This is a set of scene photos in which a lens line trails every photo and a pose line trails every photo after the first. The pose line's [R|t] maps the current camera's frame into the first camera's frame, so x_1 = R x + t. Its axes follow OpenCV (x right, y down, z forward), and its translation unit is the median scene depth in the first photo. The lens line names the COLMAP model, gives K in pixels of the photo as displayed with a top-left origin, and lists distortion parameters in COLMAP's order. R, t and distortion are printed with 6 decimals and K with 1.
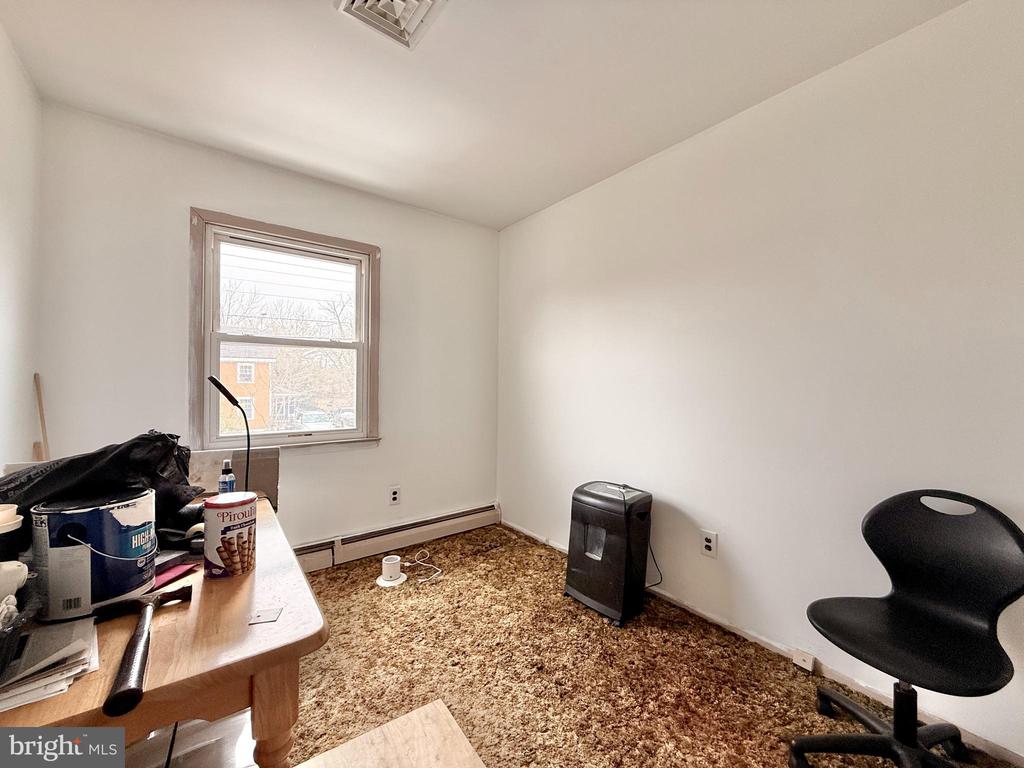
lens RADIAL K [[412.2, 0, 509.1], [0, 412.2, 382.7], [0, 0, 1]] dist [0.003469, -0.000141]
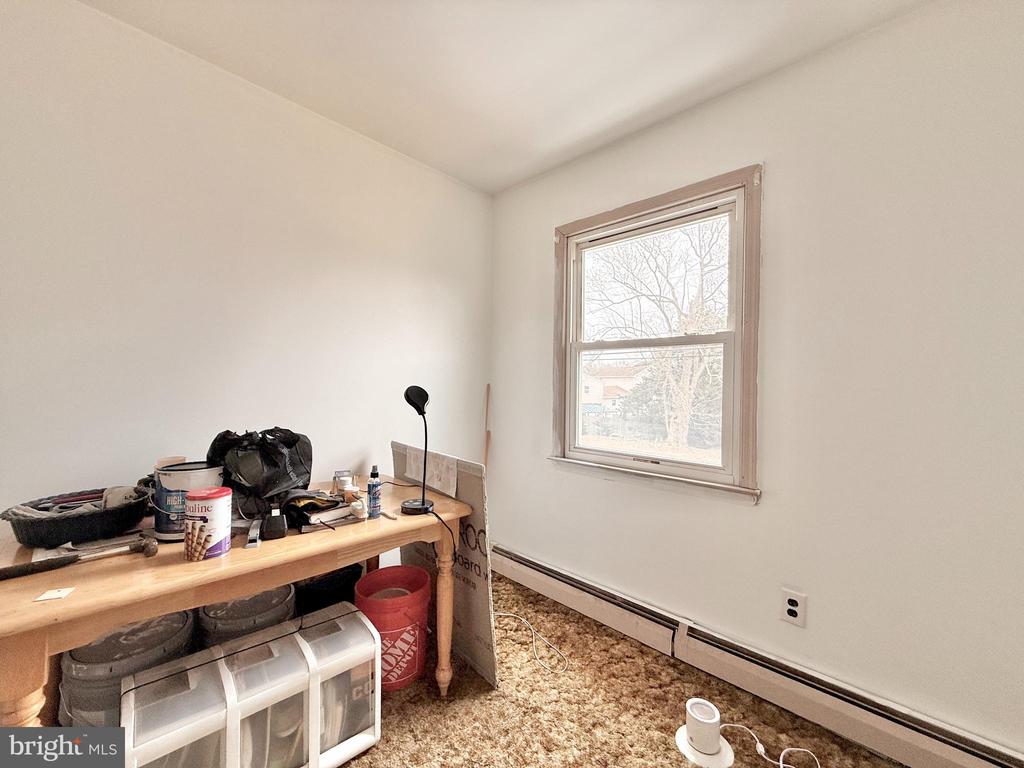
lens RADIAL K [[412.2, 0, 509.1], [0, 412.2, 382.7], [0, 0, 1]] dist [0.003469, -0.000141]
pose [[0.150642, -0.007839, -0.988557, 0.220933], [-0.012488, 0.999874, -0.009832, -0.009979], [0.988510, 0.013826, 0.150525, 0.600636]]
